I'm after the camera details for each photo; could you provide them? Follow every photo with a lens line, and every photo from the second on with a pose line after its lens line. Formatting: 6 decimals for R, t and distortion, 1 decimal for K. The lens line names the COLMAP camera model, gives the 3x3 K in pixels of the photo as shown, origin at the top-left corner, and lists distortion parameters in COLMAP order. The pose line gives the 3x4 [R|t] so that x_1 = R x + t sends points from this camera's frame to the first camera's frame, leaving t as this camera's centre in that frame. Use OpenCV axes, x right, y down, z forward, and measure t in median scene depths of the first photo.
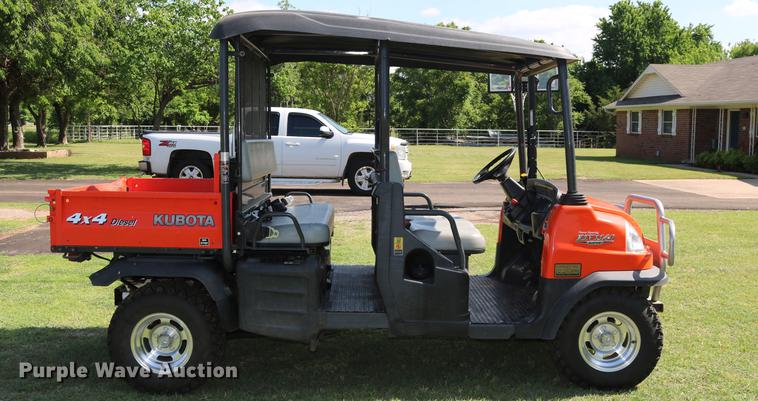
lens RADIAL K [[780.4, 0, 379.0], [0, 780.4, 200.5], [0, 0, 1]] dist [-0.095649, 0.003472]
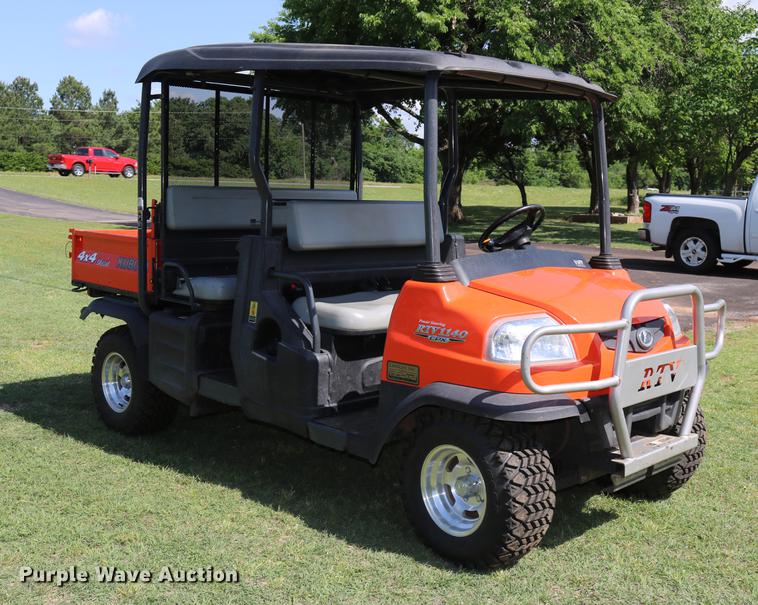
lens RADIAL K [[920.3, 0, 379.0], [0, 920.3, 302.5], [0, 0, 1]] dist [-0.144659, -0.000151]
pose [[0.688960, 0.096817, -0.718304, 0.216635], [-0.079636, 0.995150, 0.057749, -0.004979], [0.720411, 0.017416, 0.693329, 0.108906]]
